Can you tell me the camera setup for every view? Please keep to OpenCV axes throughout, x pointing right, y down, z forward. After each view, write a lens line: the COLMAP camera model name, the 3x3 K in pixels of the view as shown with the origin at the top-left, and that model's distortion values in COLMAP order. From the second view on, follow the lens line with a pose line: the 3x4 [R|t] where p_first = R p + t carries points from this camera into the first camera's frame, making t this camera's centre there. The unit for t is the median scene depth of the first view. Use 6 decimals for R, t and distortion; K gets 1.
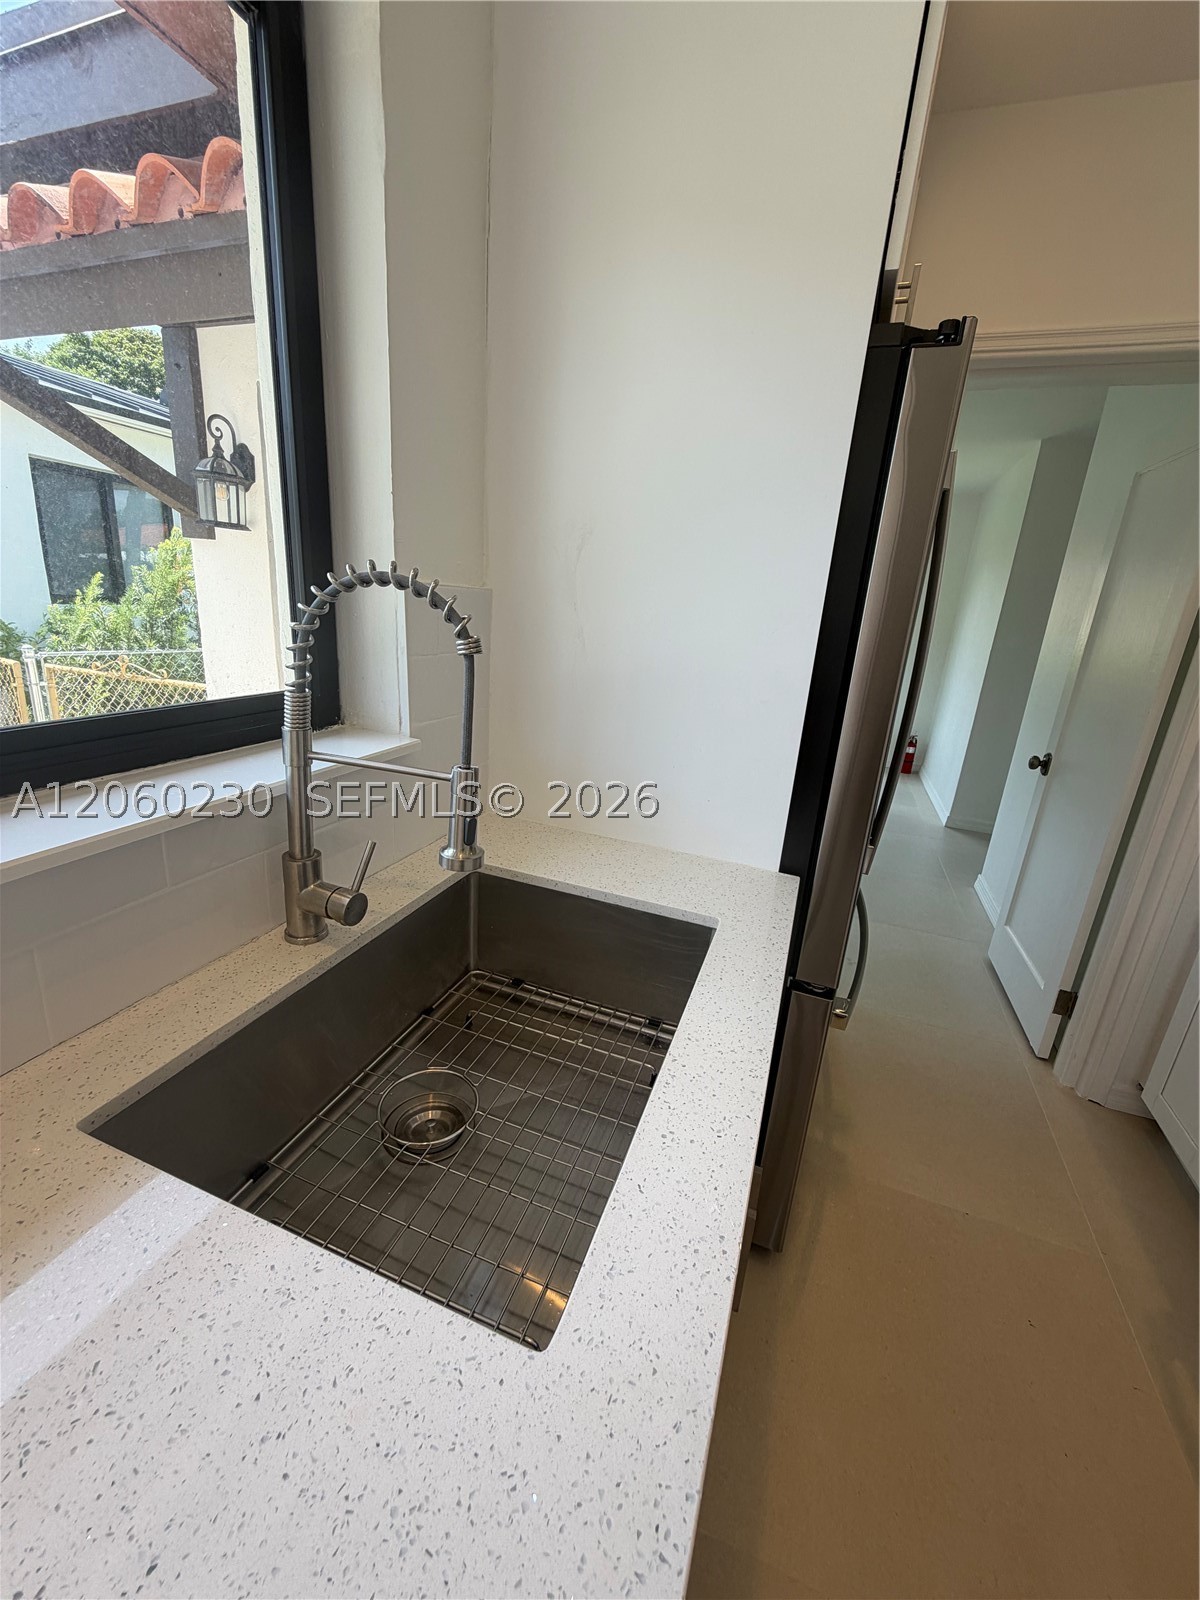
lens RADIAL K [[636.9, 0, 602.2], [0, 636.9, 812.8], [0, 0, 1]] dist [-0.000311, -0.000462]
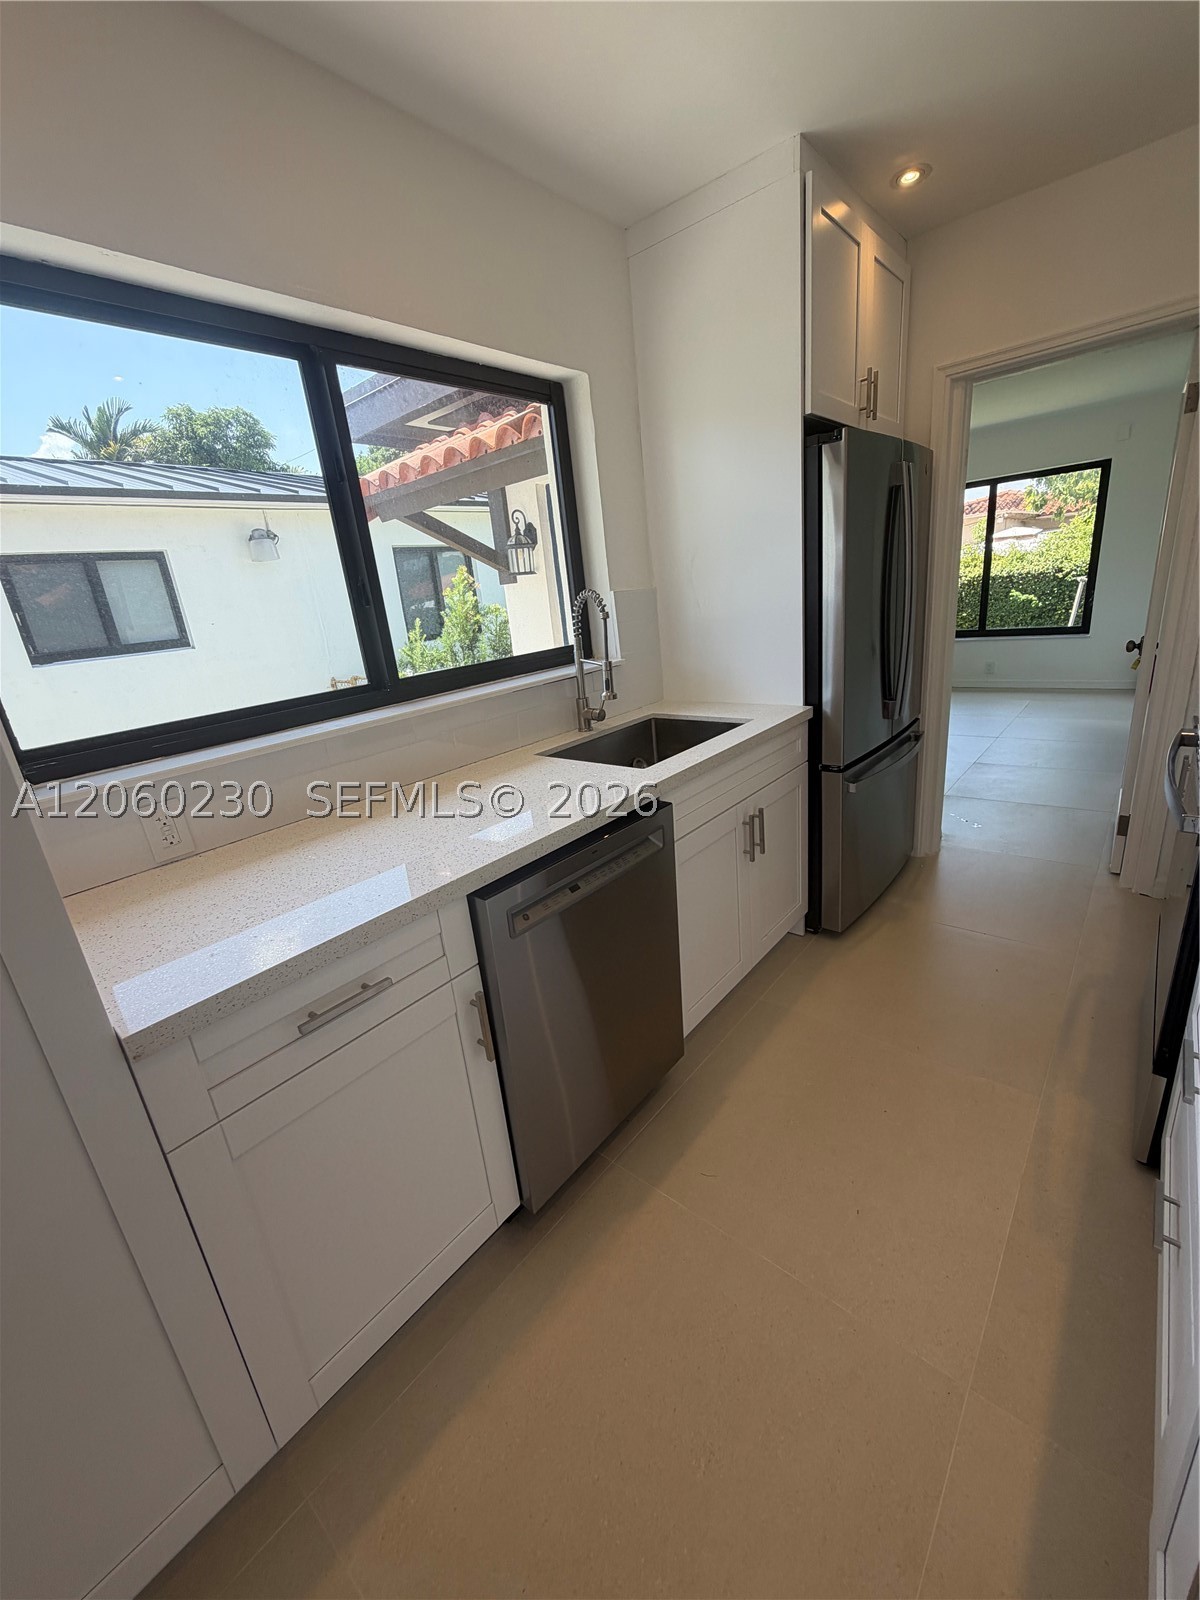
lens RADIAL K [[636.9, 0, 597.6], [0, 636.9, 799.2], [0, 0, 1]] dist [-0.000311, -0.000462]
pose [[0.923728, -0.050125, -0.379756, 0.200596], [0.053237, 0.998579, -0.002309, 0.160317], [0.379332, -0.018084, 0.925084, -0.499073]]
